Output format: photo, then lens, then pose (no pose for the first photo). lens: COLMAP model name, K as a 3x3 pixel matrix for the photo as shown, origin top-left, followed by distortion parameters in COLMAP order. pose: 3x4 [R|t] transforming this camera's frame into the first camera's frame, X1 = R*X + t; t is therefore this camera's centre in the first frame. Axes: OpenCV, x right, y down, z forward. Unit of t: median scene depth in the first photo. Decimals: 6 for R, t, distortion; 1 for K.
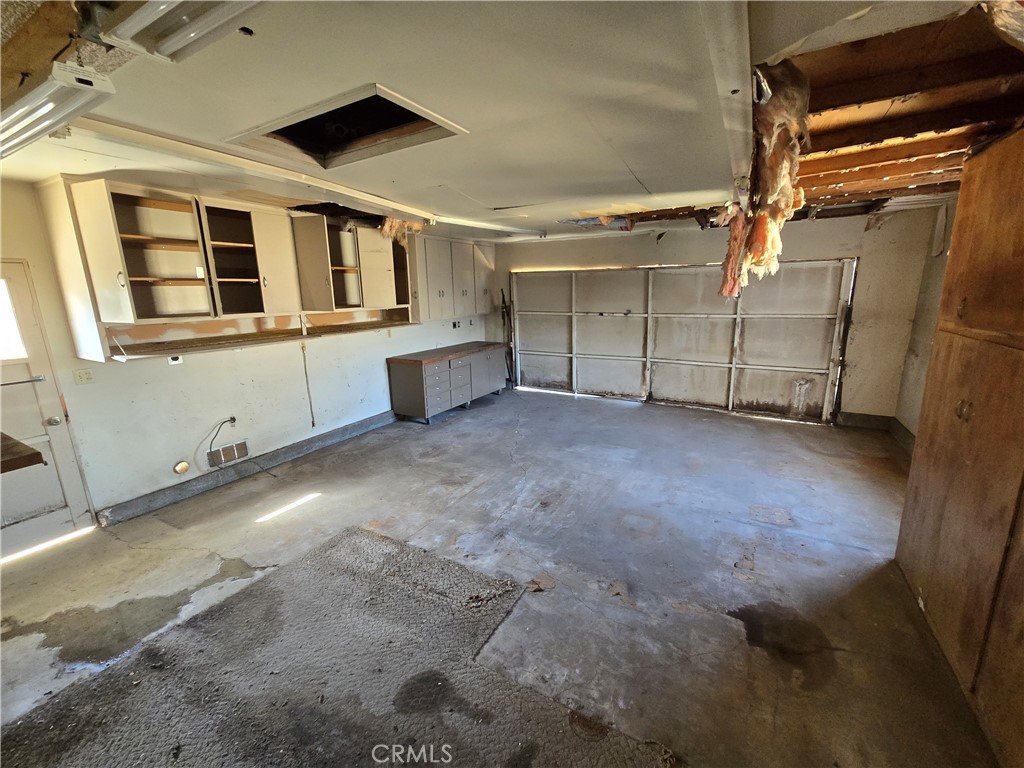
lens RADIAL K [[419.9, 0, 510.0], [0, 419.9, 389.9], [0, 0, 1]] dist [-0.003442, 0.003812]
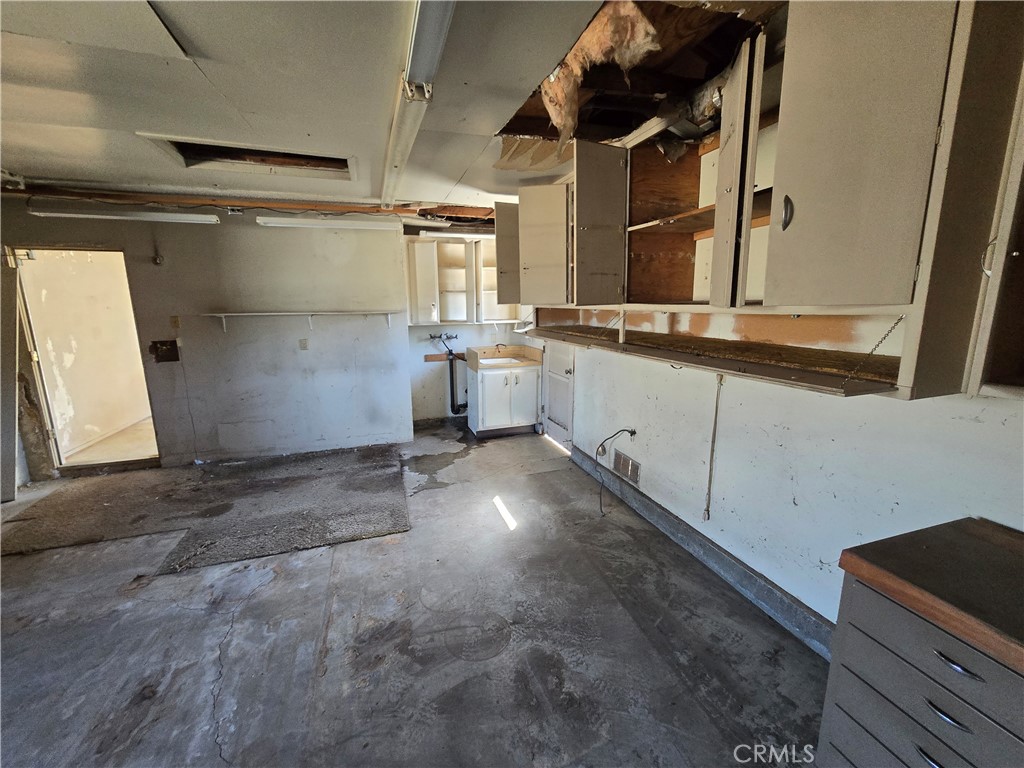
lens RADIAL K [[419.9, 0, 510.0], [0, 419.9, 389.9], [0, 0, 1]] dist [-0.003442, 0.003812]
pose [[-0.658346, 0.180804, -0.730678, 0.100566], [-0.153713, 0.917974, 0.365646, -0.328405], [0.736854, 0.353036, -0.576552, 1.541335]]
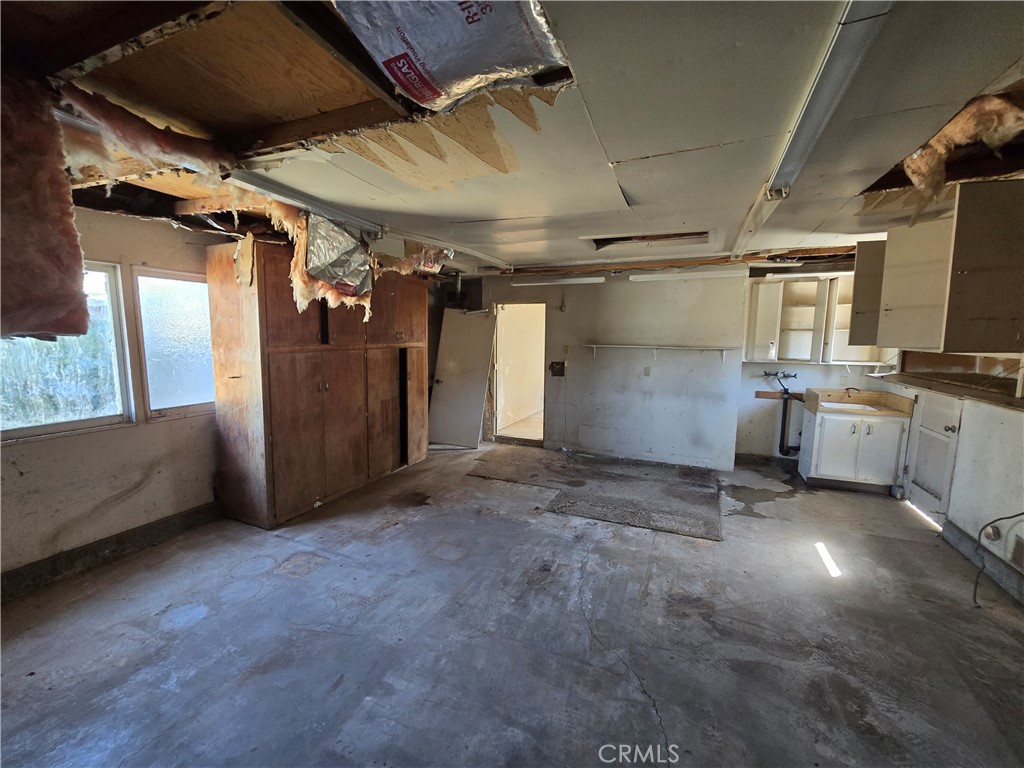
lens RADIAL K [[420.9, 0, 518.4], [0, 420.9, 383.7], [0, 0, 1]] dist [-0.006791, 0.003503]
pose [[-0.991488, 0.027227, -0.127320, 0.244259], [-0.018781, 0.937754, 0.346791, -0.390277], [0.128836, 0.346231, -0.929261, 1.720261]]
